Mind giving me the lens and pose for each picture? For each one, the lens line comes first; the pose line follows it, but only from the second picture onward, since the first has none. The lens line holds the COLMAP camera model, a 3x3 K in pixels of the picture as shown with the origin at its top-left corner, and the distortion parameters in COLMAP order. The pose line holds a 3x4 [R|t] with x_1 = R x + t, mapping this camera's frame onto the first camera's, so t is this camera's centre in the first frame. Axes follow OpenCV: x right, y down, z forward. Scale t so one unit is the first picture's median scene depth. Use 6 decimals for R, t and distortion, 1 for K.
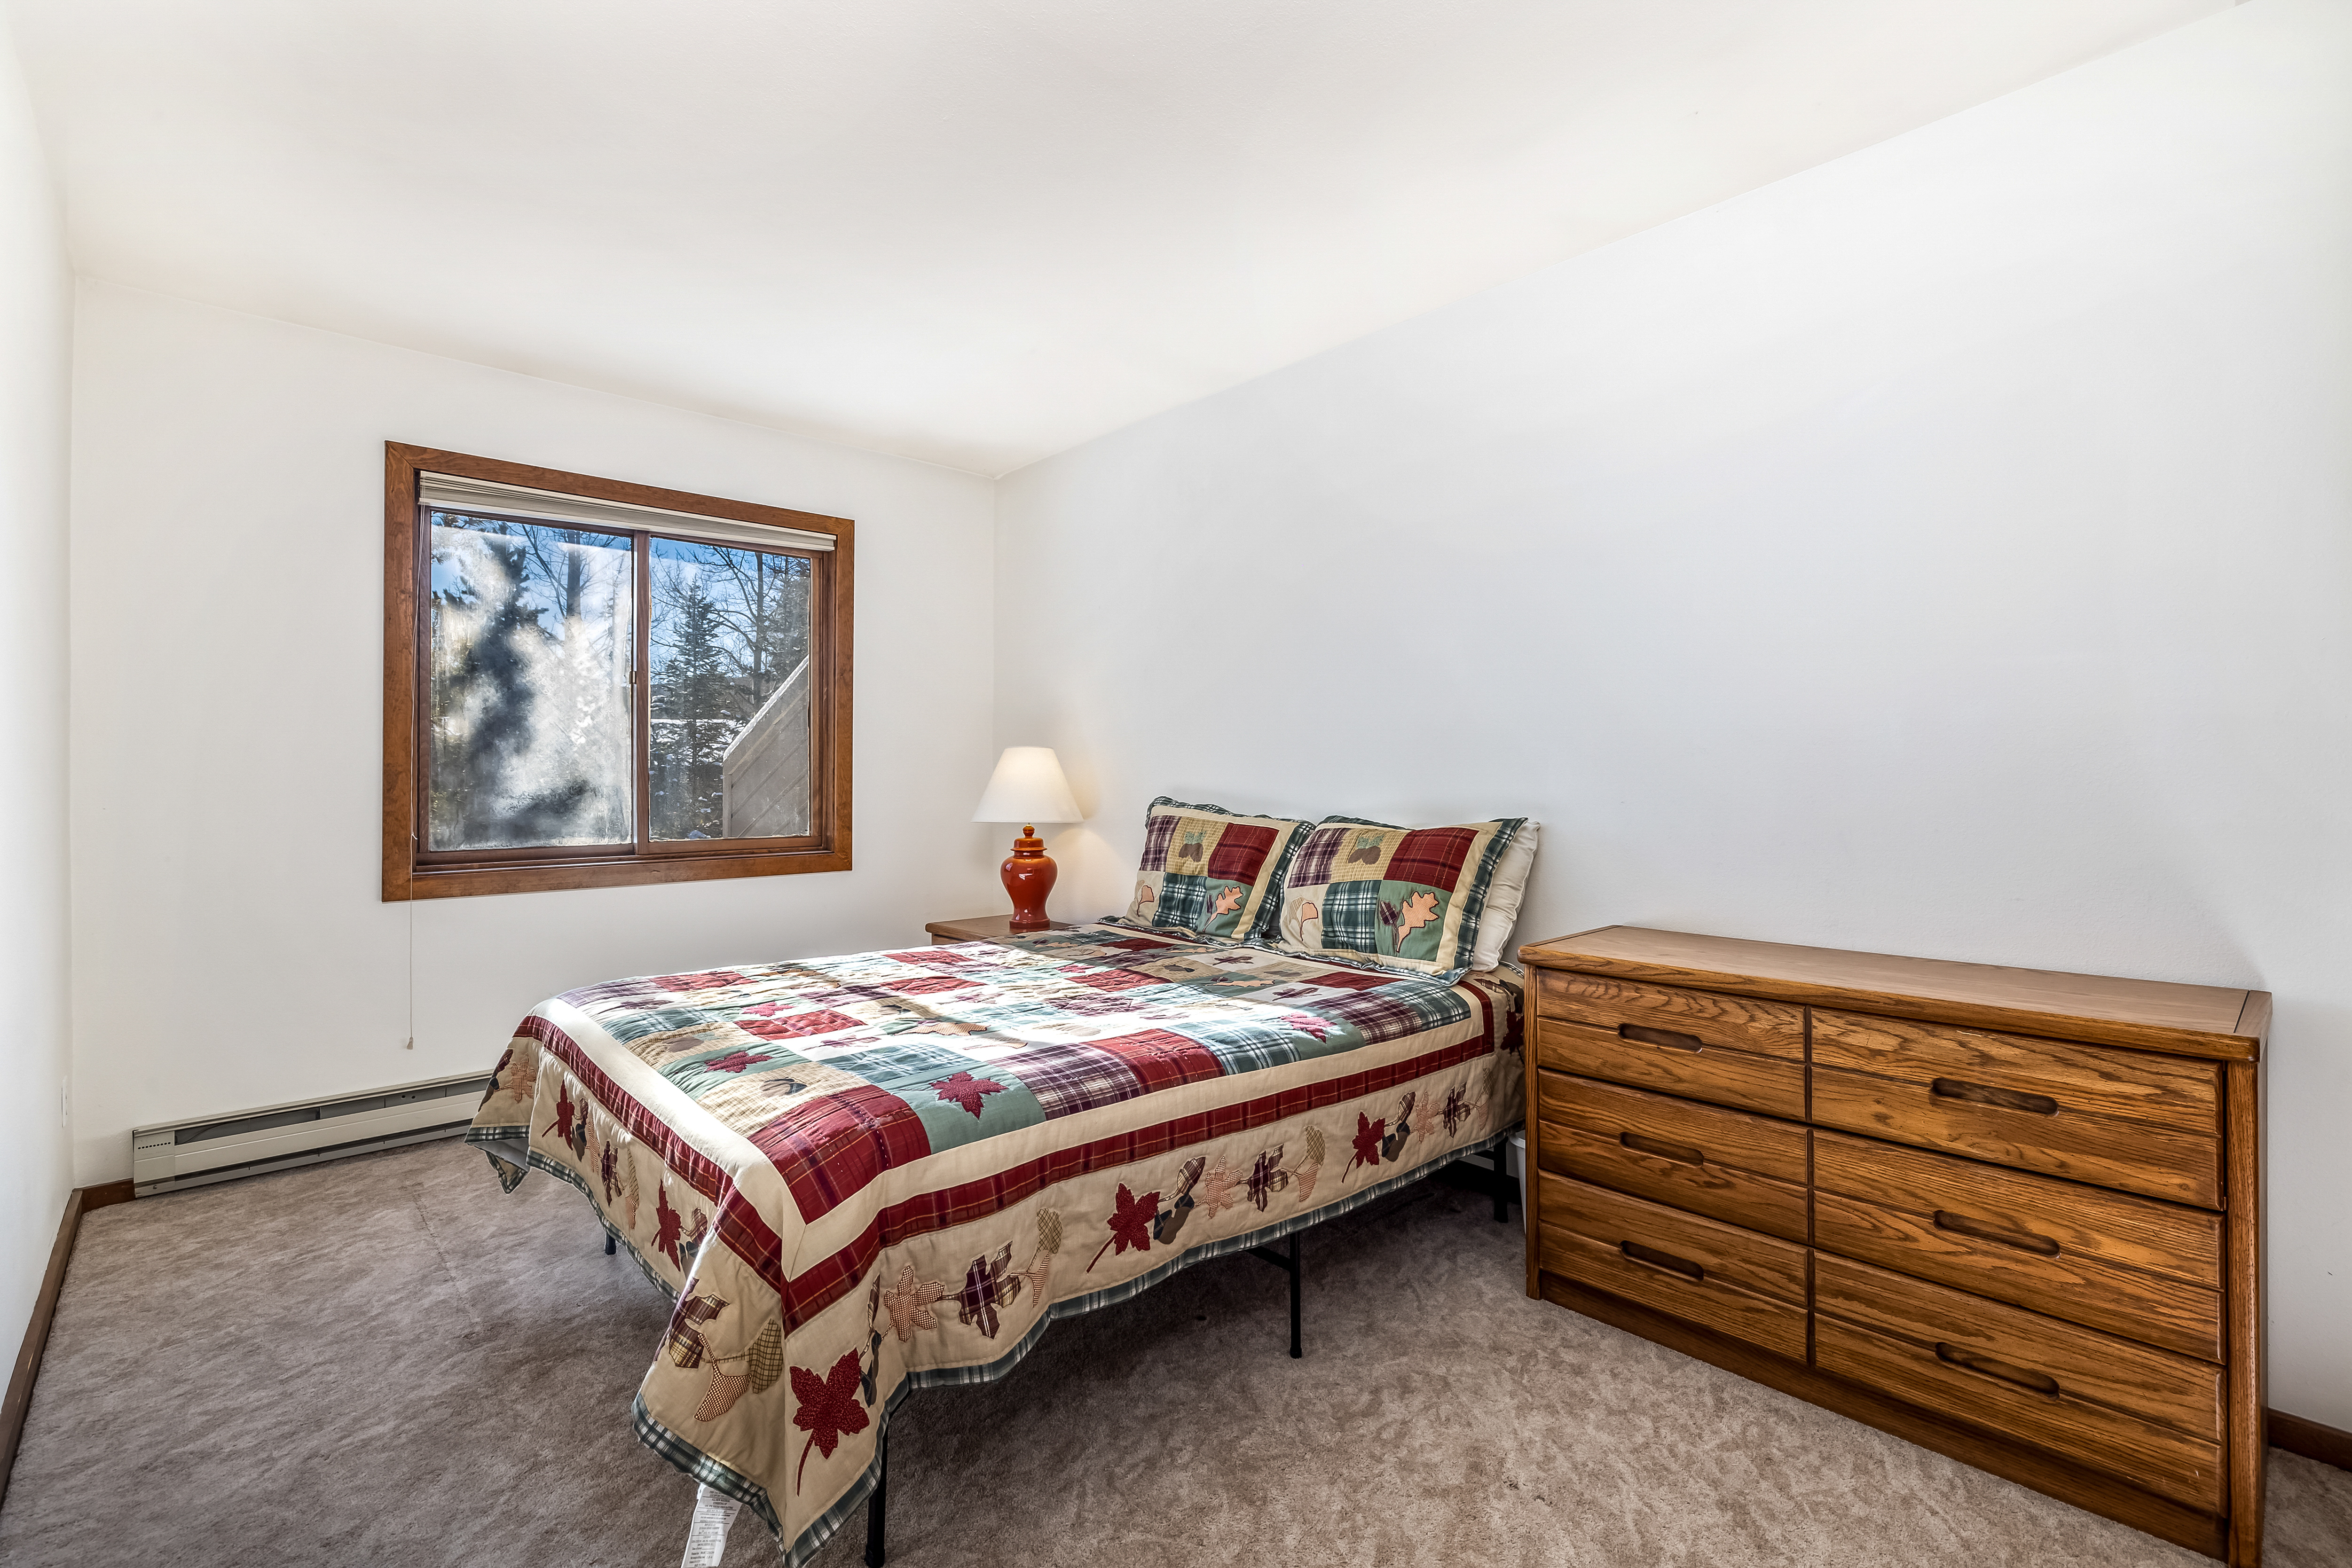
lens RADIAL K [[1088.3, 0, 1206.2], [0, 1088.3, 777.6], [0, 0, 1]] dist [0.000914, 0.000229]
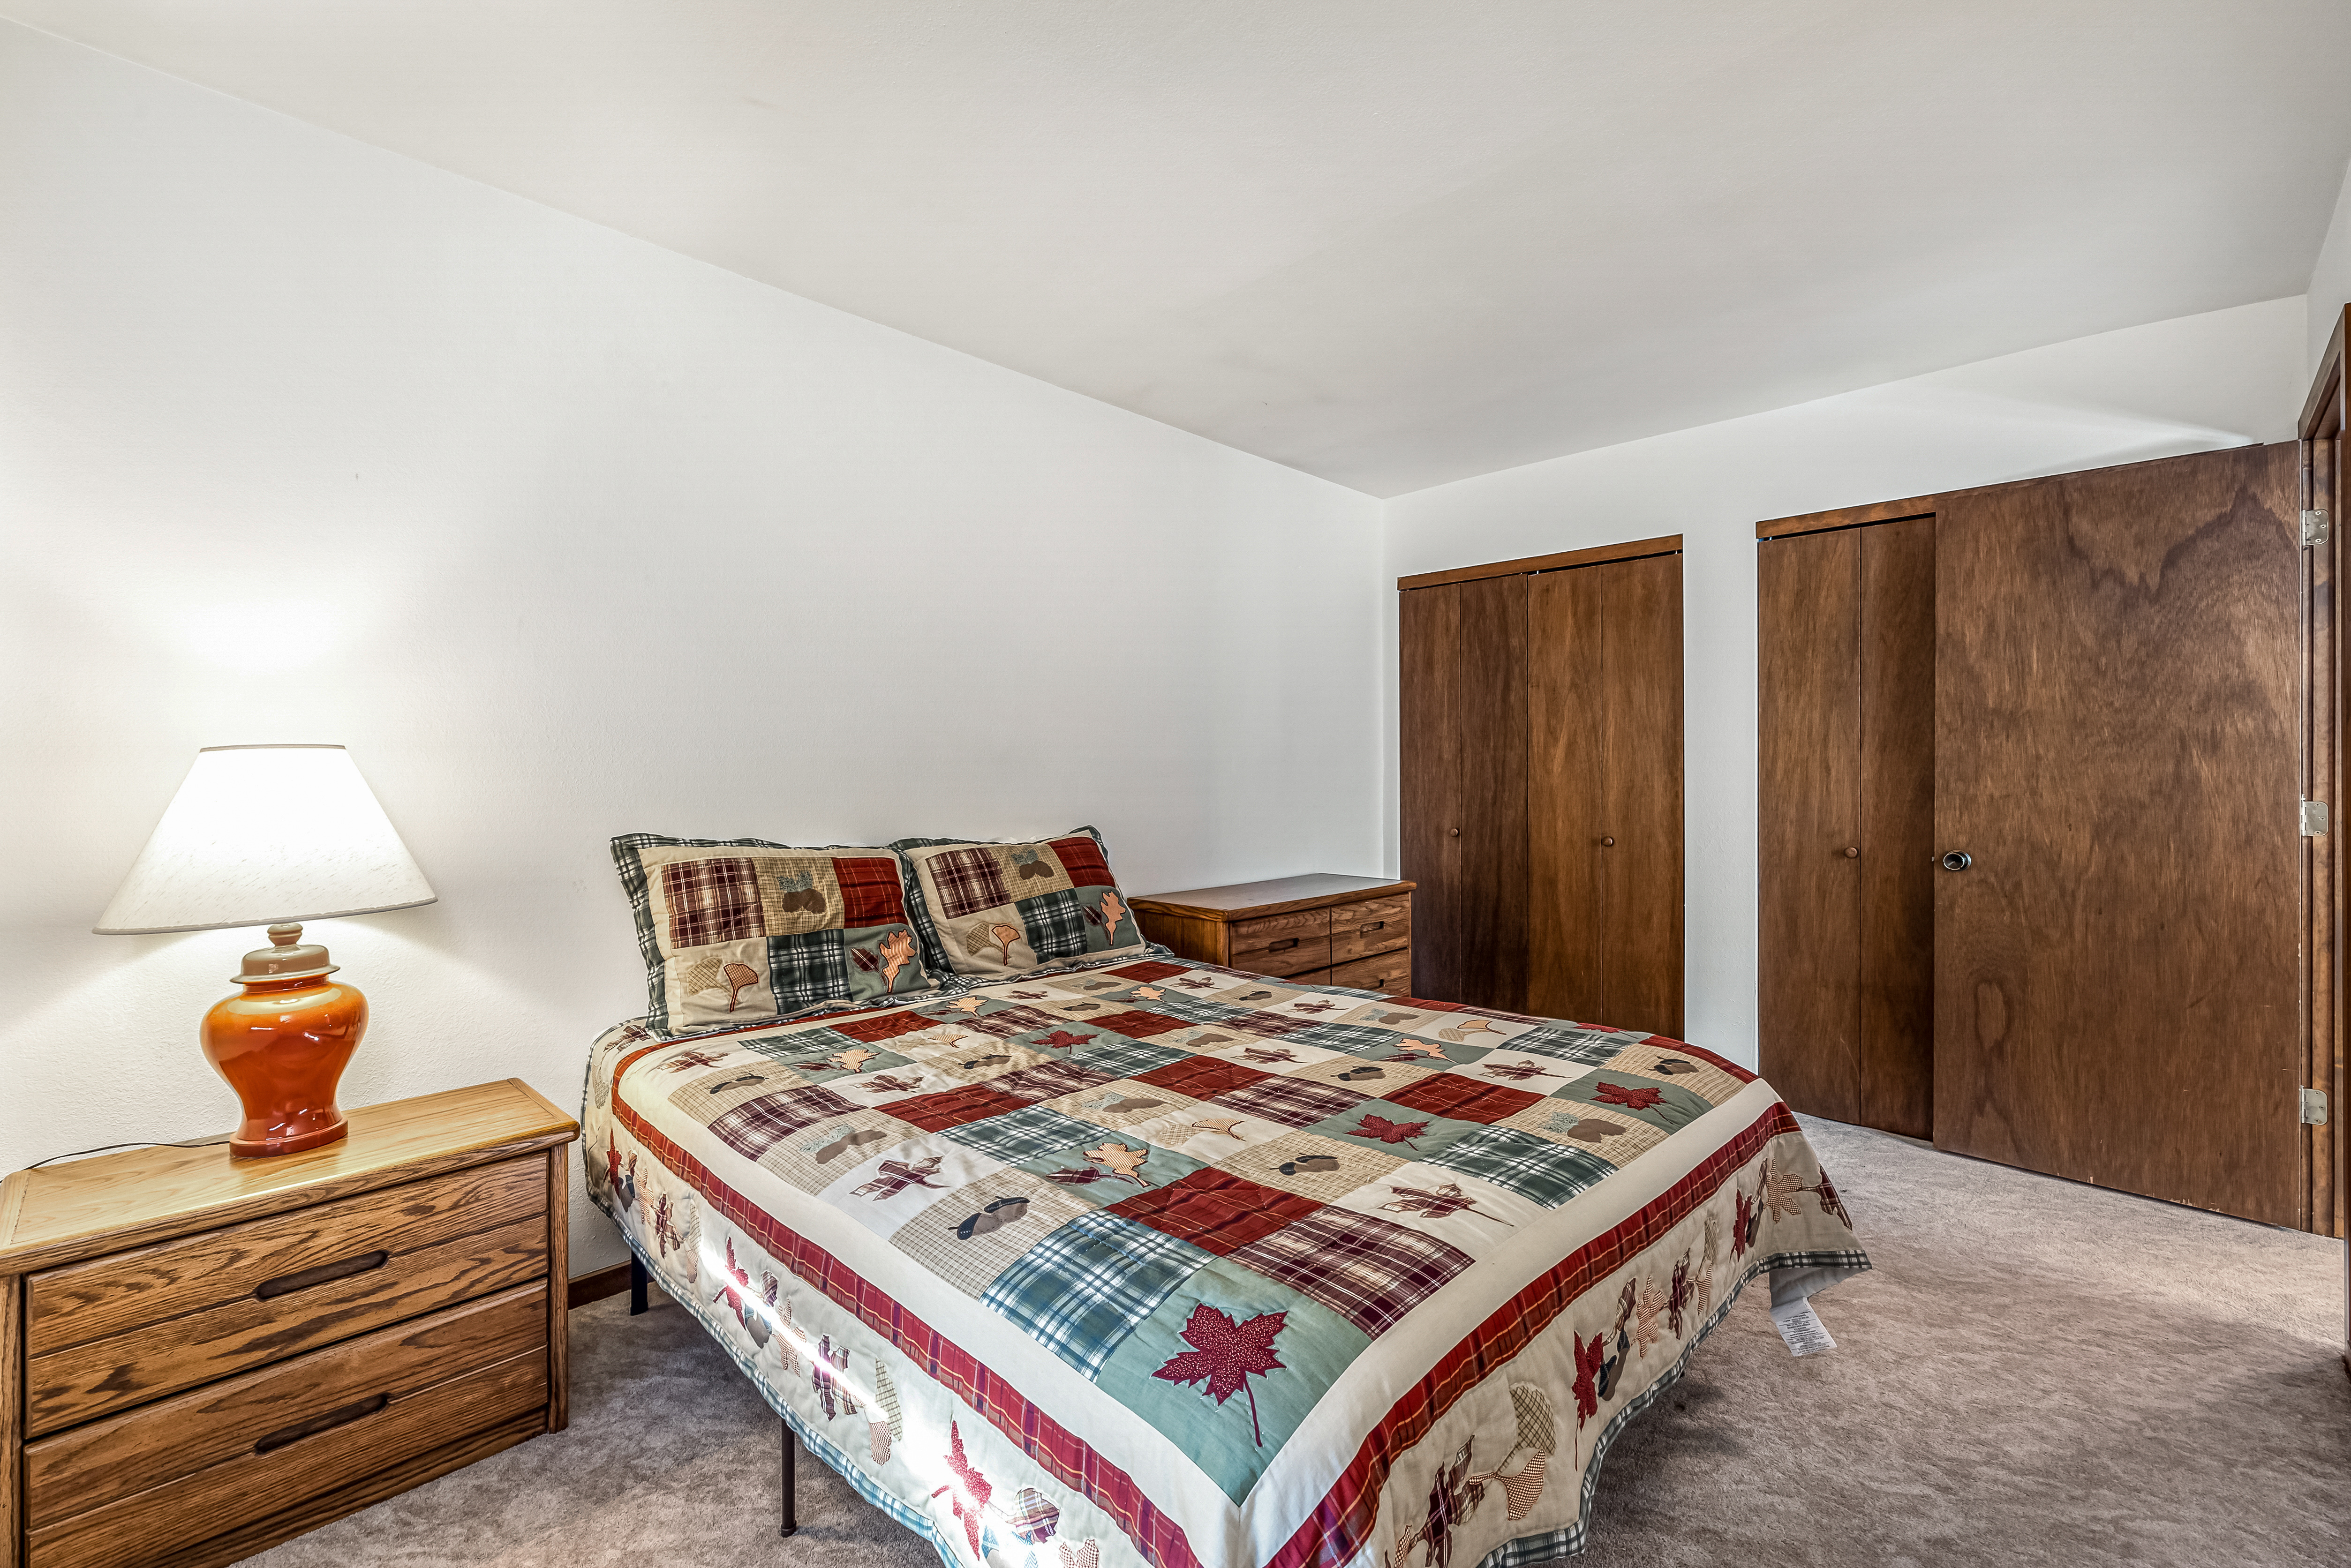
lens RADIAL K [[996.0, 0, 1183.9], [0, 996.0, 777.2], [0, 0, 1]] dist [0.004577, -0.000104]
pose [[-0.049344, -0.002206, 0.998779, -0.839454], [0.004637, 0.999986, 0.002438, -0.020411], [-0.998771, 0.004752, -0.049333, 0.915459]]
